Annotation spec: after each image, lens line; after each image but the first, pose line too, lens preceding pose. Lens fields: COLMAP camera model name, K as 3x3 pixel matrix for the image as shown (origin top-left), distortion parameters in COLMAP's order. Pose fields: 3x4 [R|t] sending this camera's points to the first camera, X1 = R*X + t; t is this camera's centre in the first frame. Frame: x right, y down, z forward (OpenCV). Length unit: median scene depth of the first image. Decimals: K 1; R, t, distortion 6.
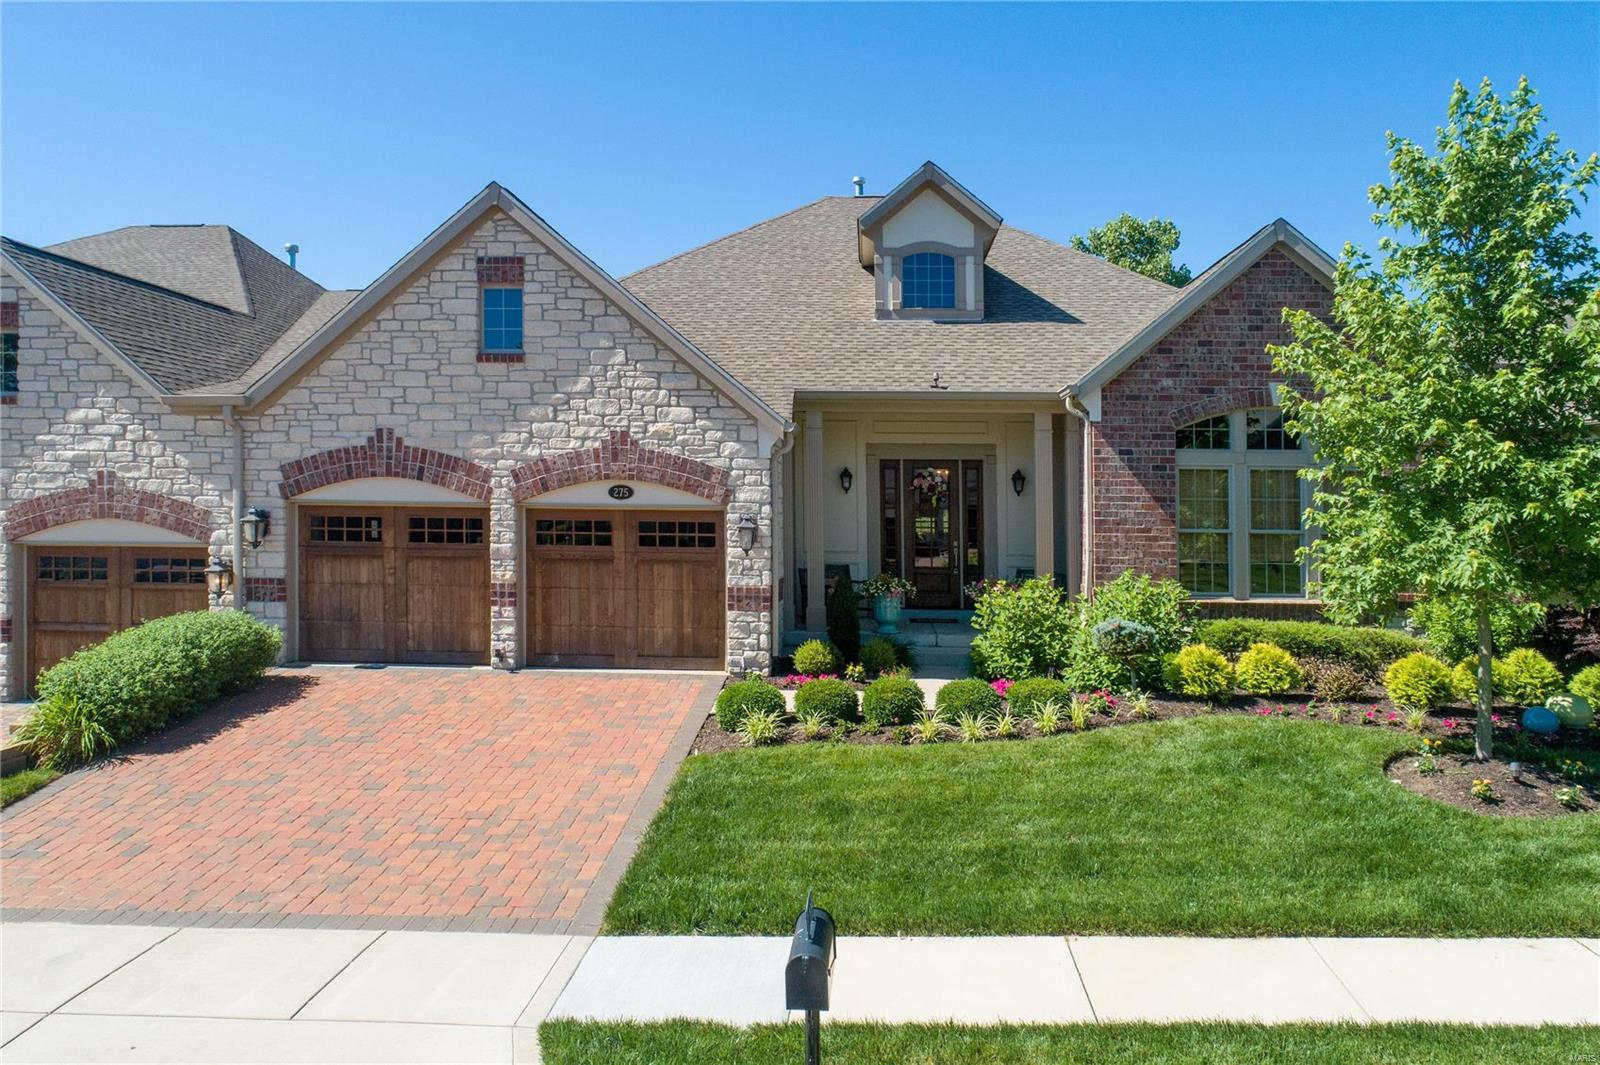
lens RADIAL K [[1102.4, 0, 769.7], [0, 1102.4, 532.3], [0, 0, 1]] dist [-0.001883, 0.000823]
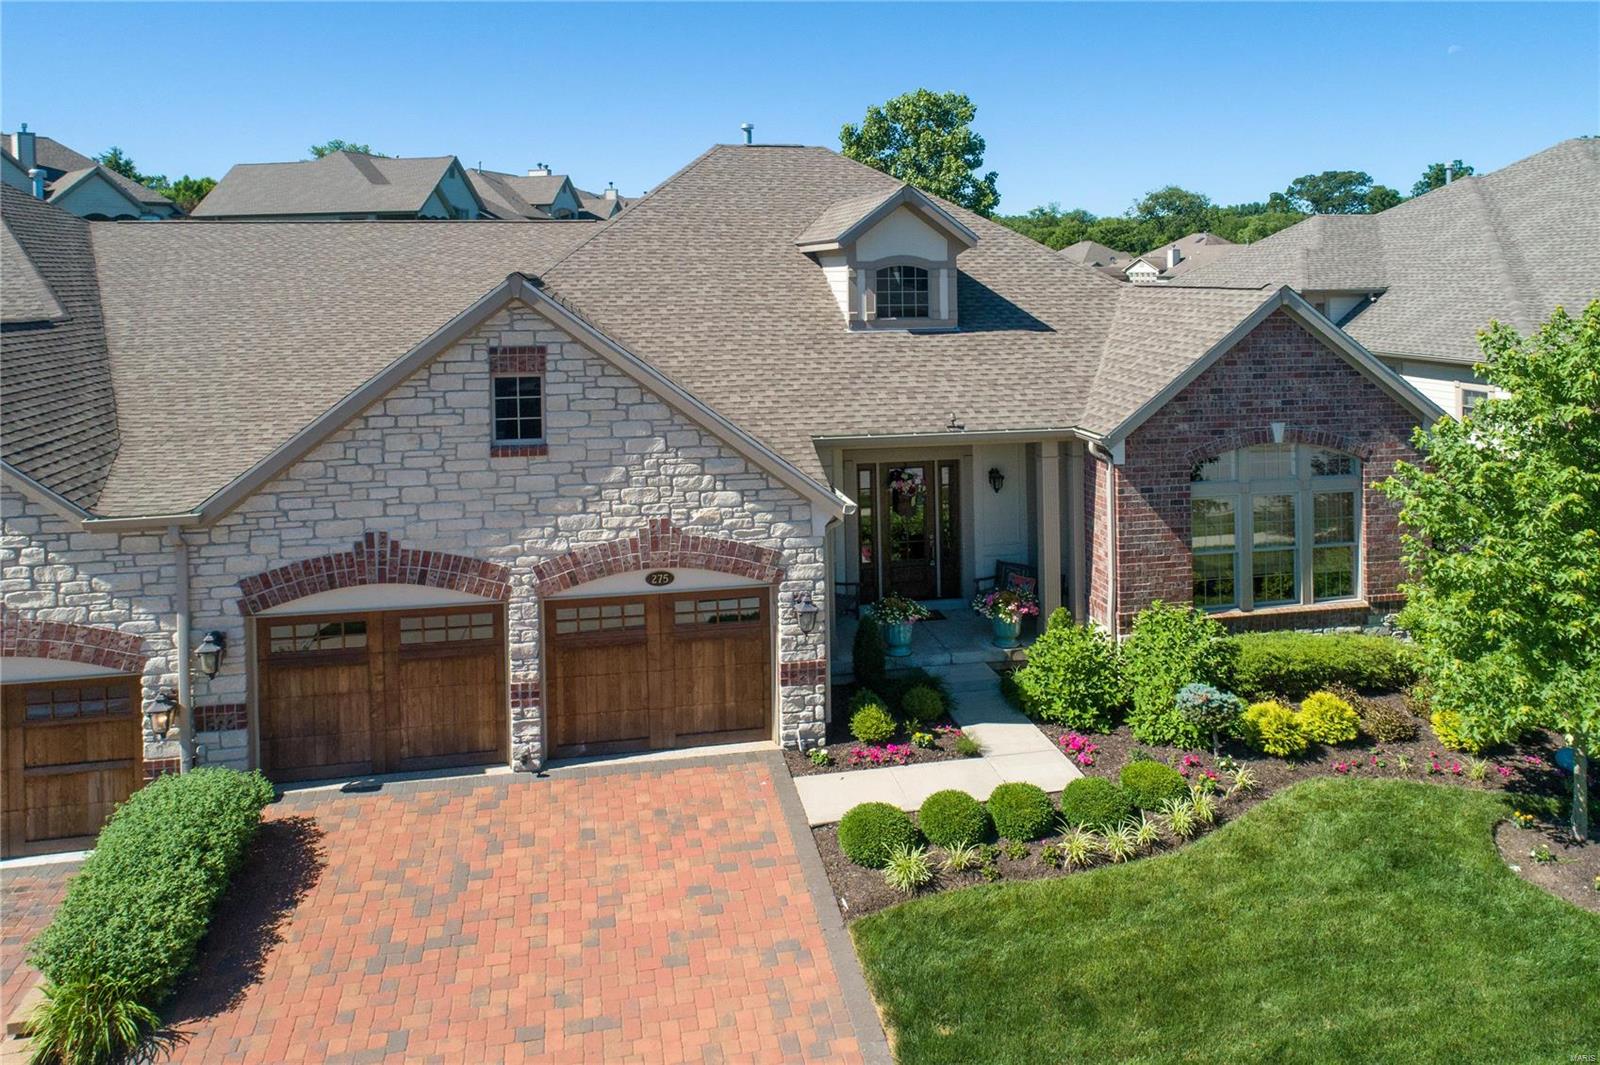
lens RADIAL K [[1121.3, 0, 803.0], [0, 1121.3, 348.2], [0, 0, 1]] dist [-0.004552, 0.002763]
pose [[0.962358, -0.078182, 0.260297, -0.247688], [0.074877, 0.996936, 0.022608, -0.241551], [-0.261268, -0.002267, 0.965264, 0.044714]]
